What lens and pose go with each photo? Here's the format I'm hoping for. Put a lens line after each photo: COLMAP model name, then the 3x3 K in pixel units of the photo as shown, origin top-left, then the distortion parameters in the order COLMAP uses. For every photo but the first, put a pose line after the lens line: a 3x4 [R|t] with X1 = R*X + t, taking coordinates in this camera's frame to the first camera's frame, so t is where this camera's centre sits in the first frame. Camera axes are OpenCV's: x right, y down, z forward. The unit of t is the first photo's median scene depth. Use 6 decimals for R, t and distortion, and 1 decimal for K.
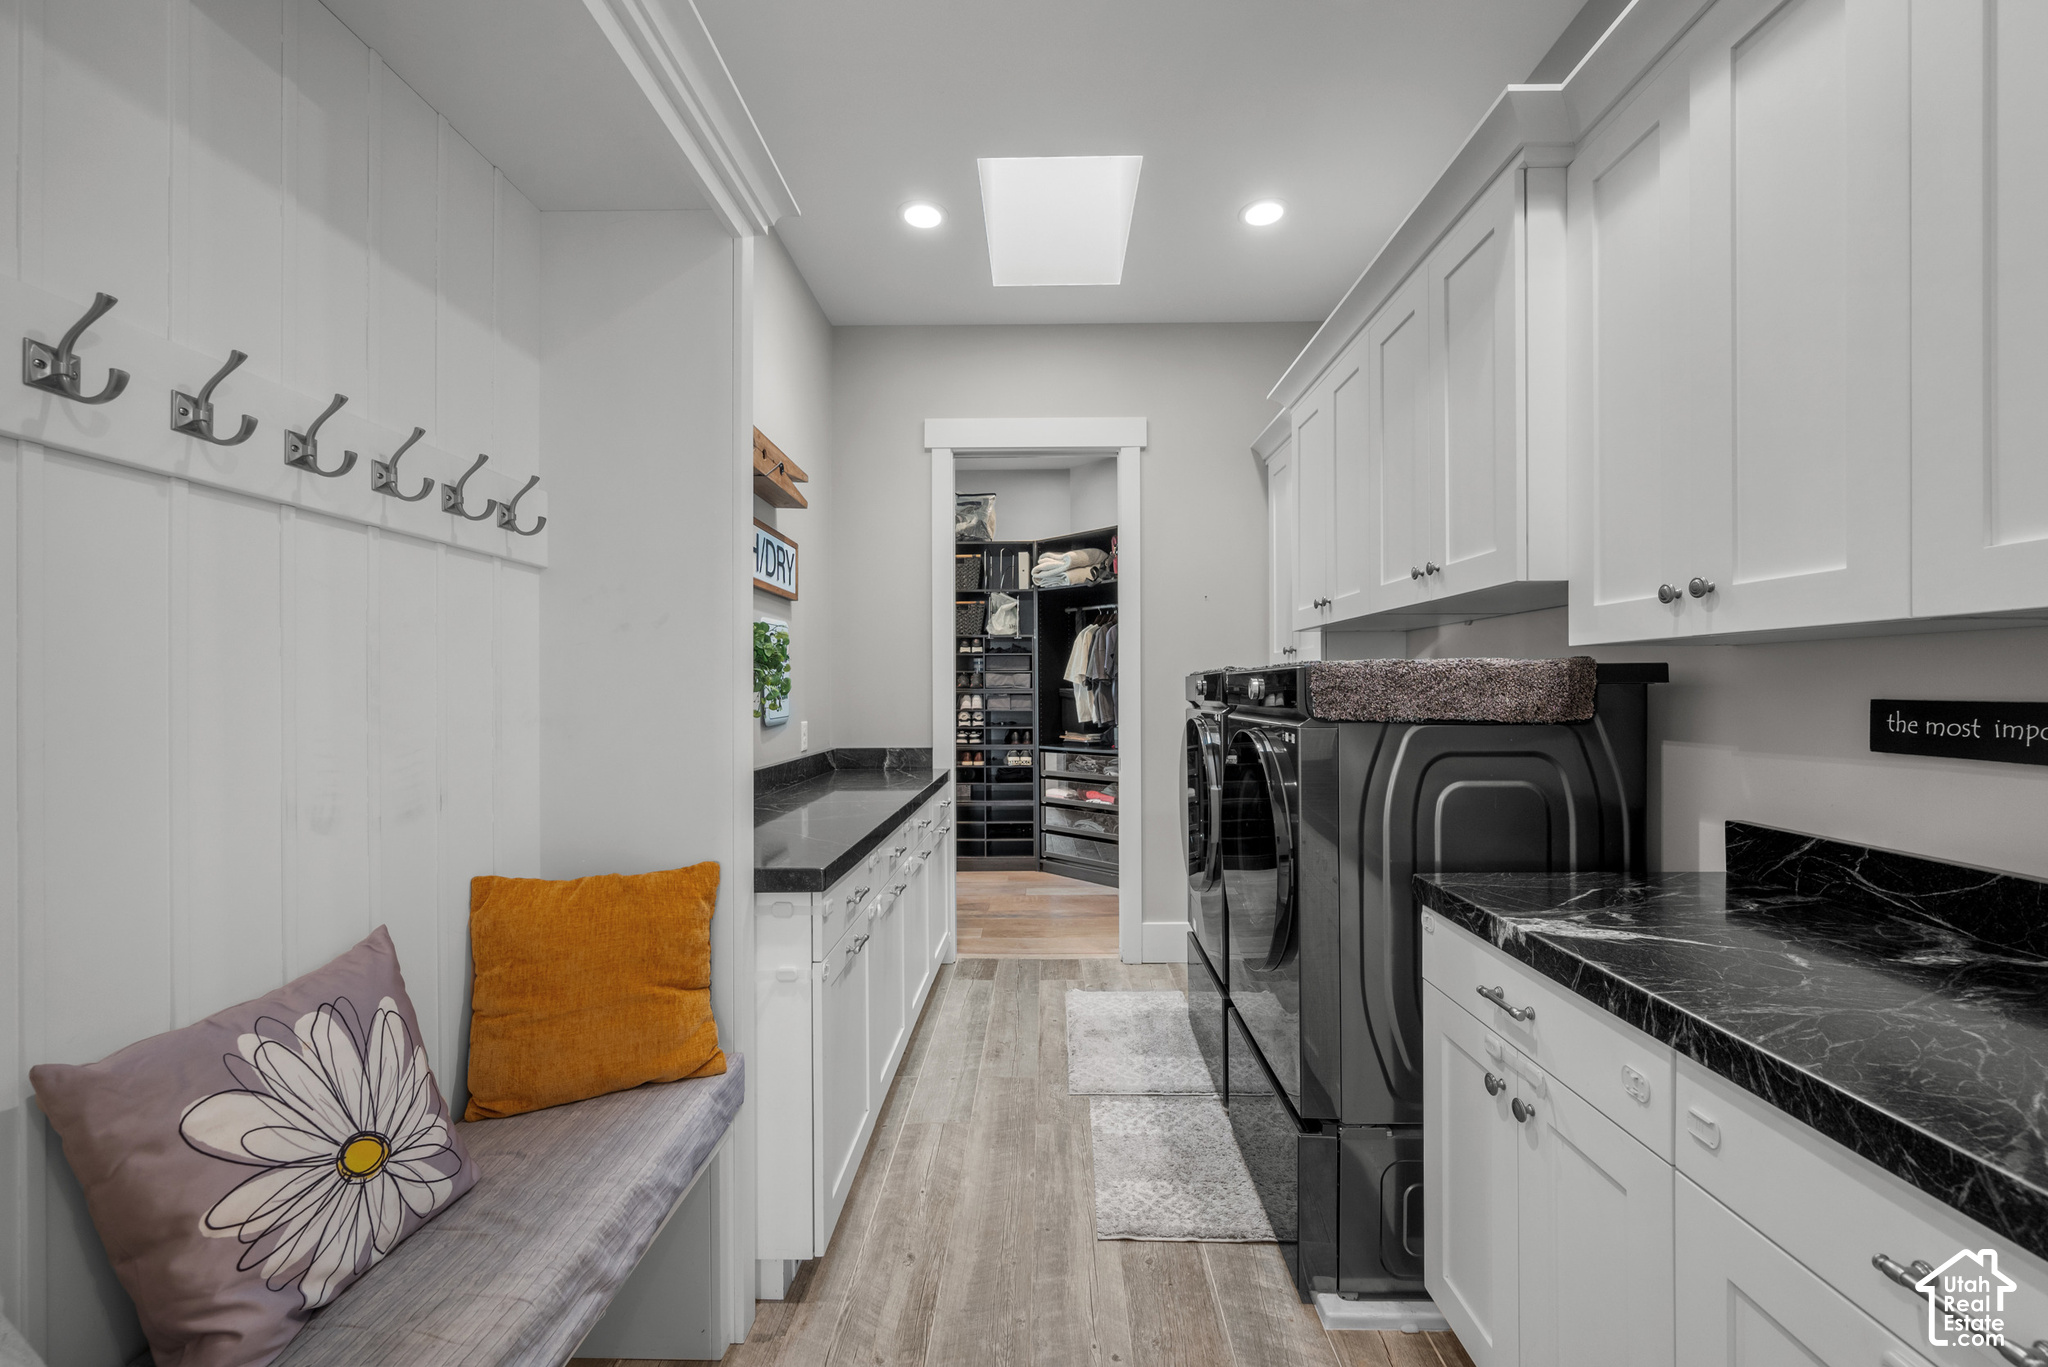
lens RADIAL K [[818.8, 0, 1025.3], [0, 818.8, 686.8], [0, 0, 1]] dist [-0.001058, -0.000092]
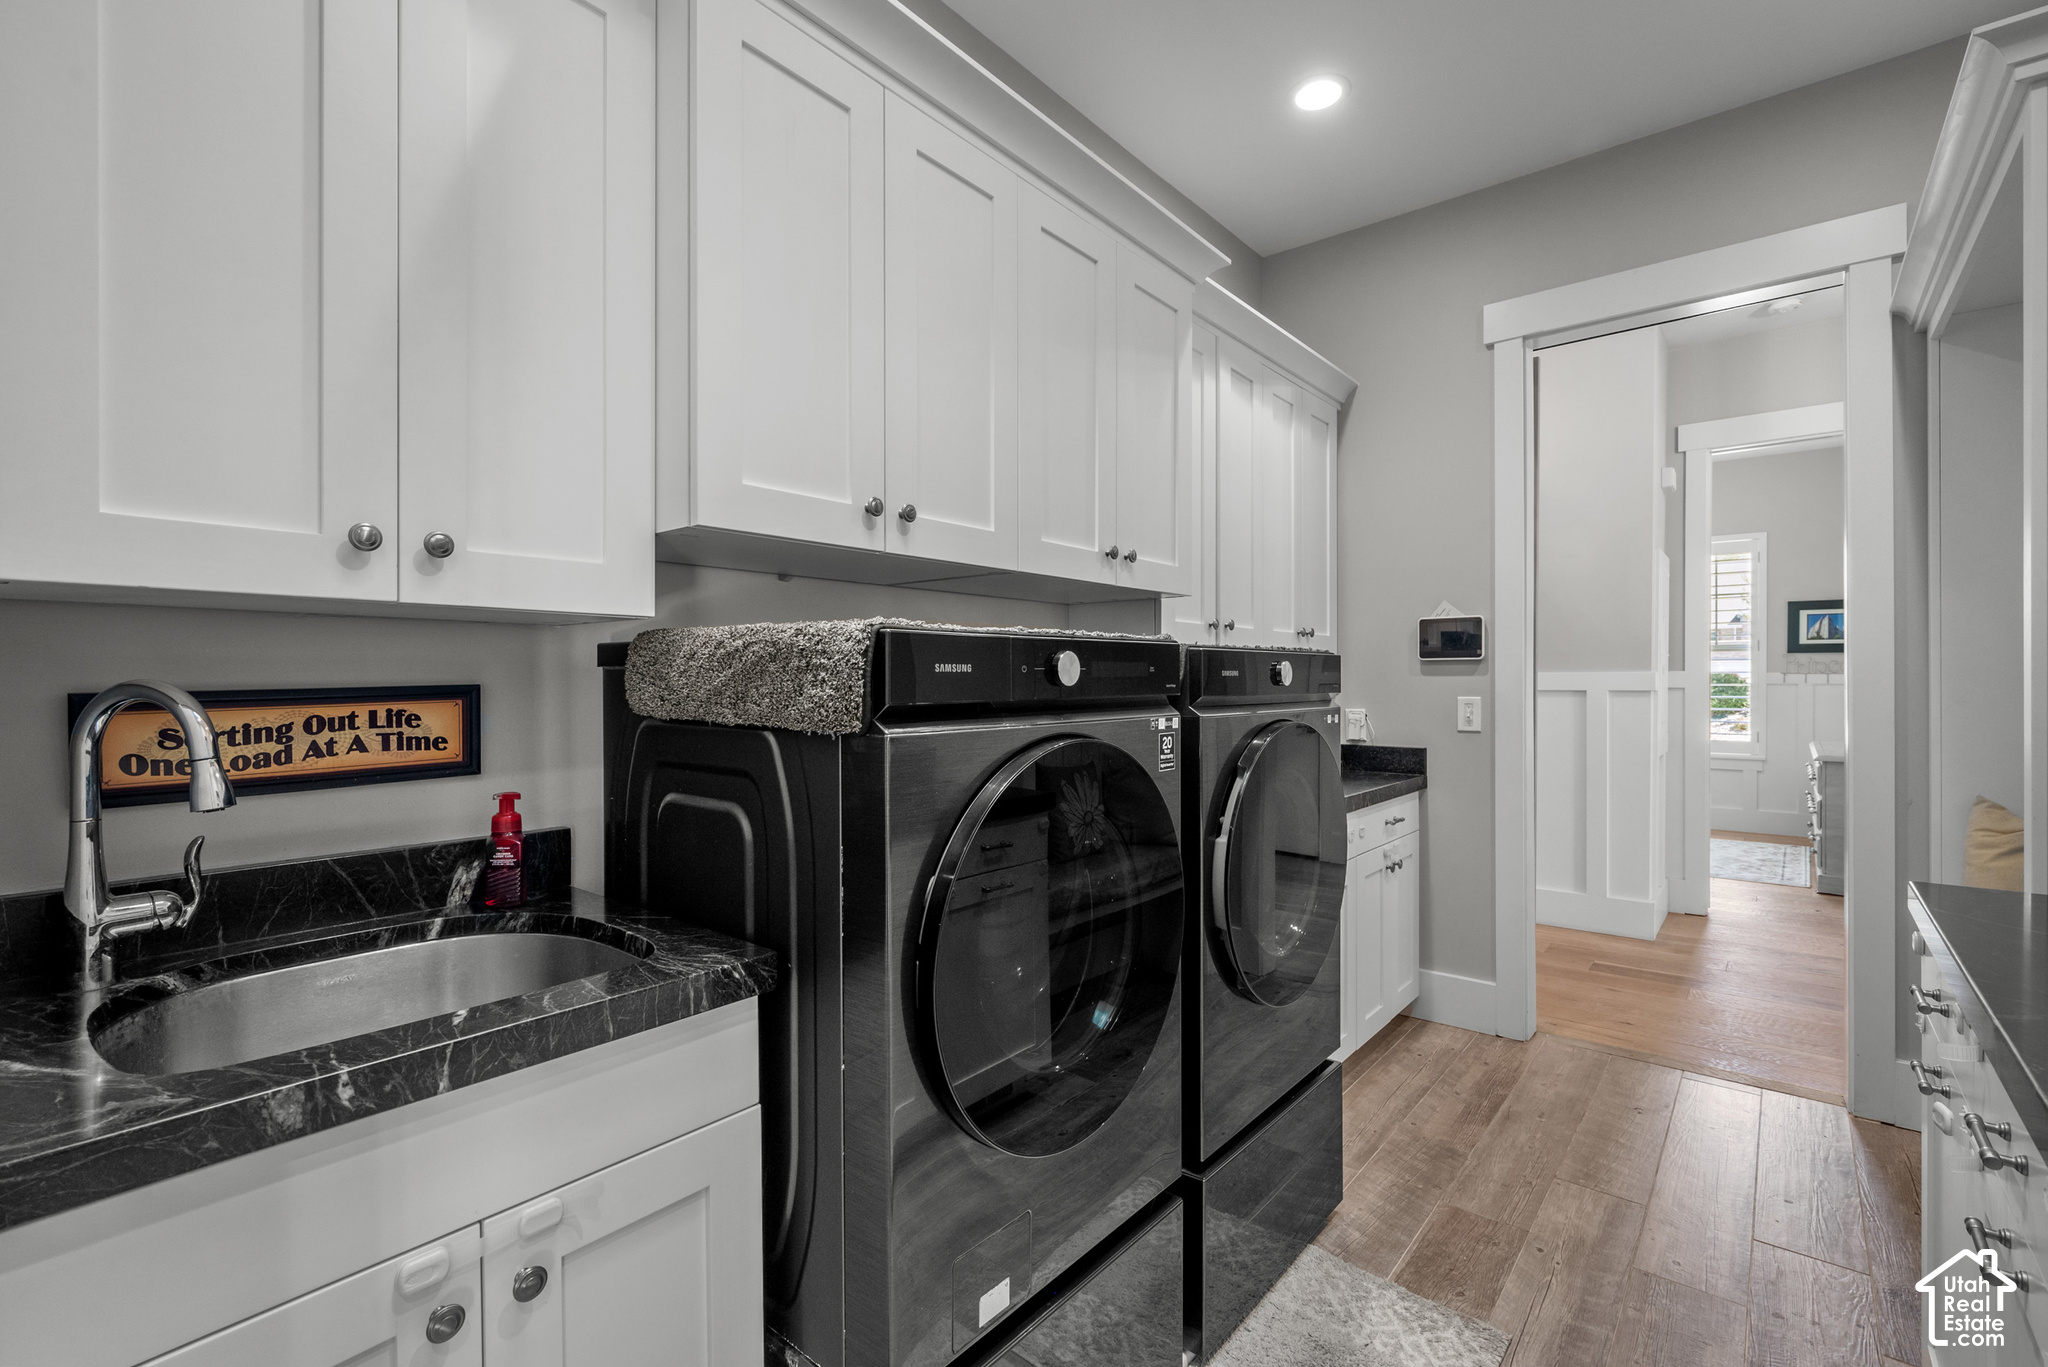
lens RADIAL K [[857.2, 0, 1027.2], [0, 857.2, 680.6], [0, 0, 1]] dist [-0.000363, -0.000106]
pose [[-0.770838, -0.000355, 0.637032, -0.092588], [-0.001334, 0.999999, -0.001056, -0.000516], [-0.637030, -0.001664, -0.770837, 2.091316]]
